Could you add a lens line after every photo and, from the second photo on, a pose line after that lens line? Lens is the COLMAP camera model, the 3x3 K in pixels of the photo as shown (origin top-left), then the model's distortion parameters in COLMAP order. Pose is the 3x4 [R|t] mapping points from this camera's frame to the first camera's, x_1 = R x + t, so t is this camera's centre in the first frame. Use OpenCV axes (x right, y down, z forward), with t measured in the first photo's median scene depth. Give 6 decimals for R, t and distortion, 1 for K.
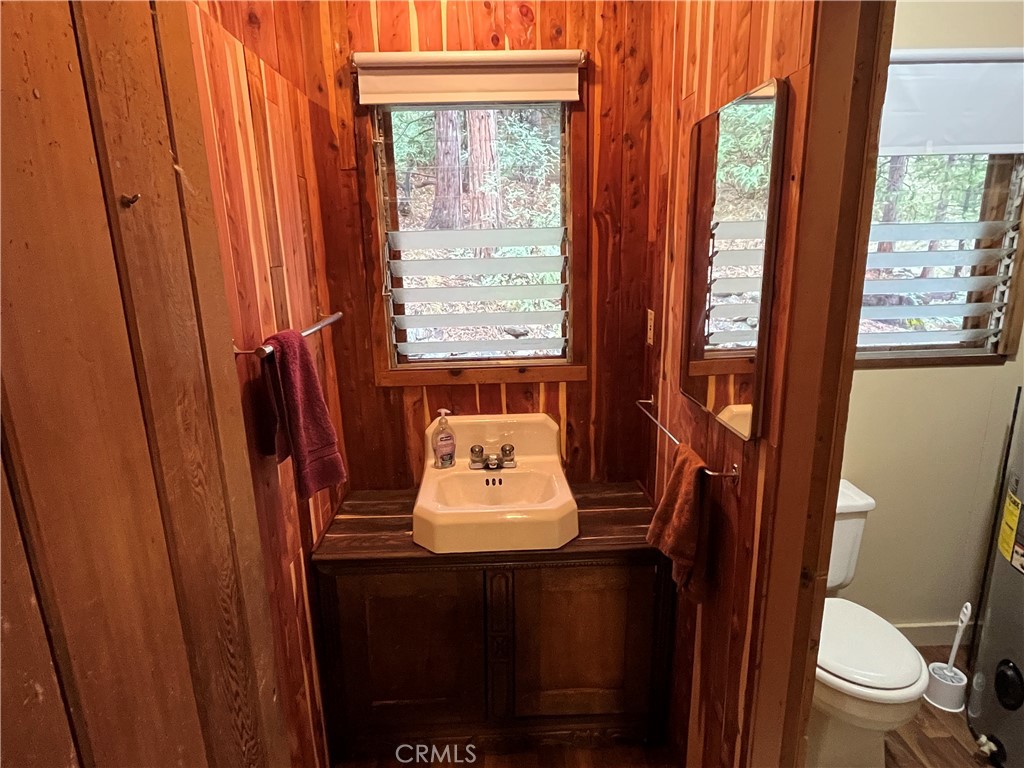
lens RADIAL K [[546.8, 0, 508.7], [0, 546.8, 380.8], [0, 0, 1]] dist [-0.000895, -0.000031]
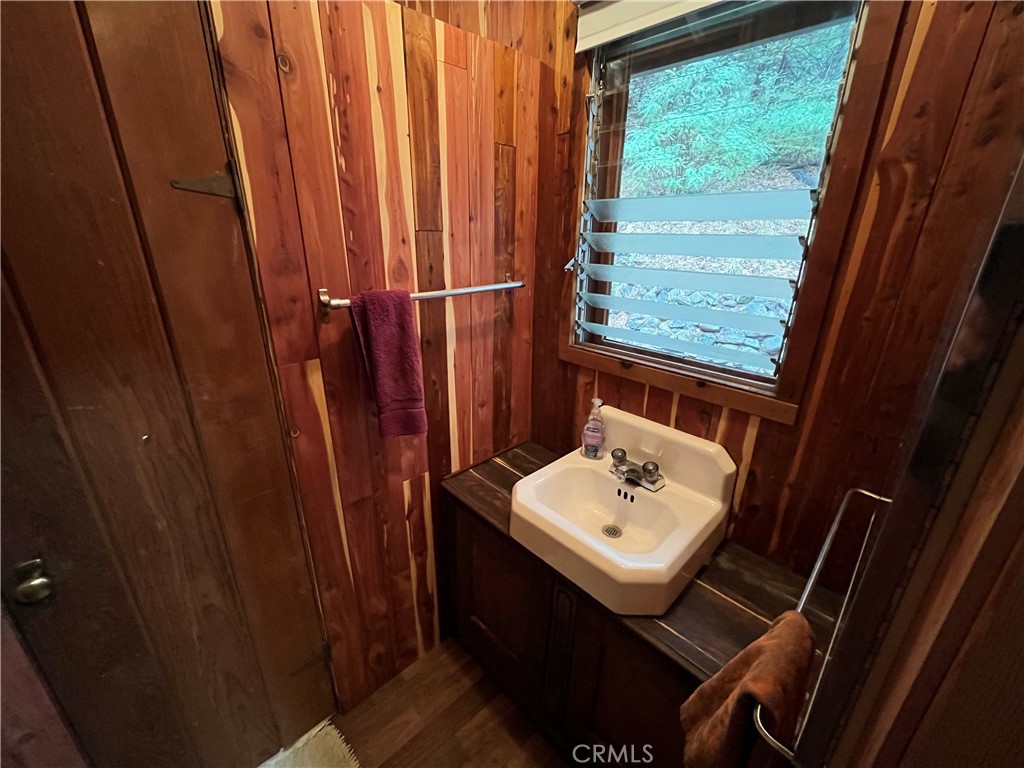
lens RADIAL K [[416.3, 0, 512.4], [0, 416.3, 382.1], [0, 0, 1]] dist [0.000713, 0.000119]
pose [[0.658981, 0.287971, -0.694850, 0.265691], [-0.201386, 0.957630, 0.205885, -0.092090], [0.724698, 0.004258, 0.689054, 0.399063]]
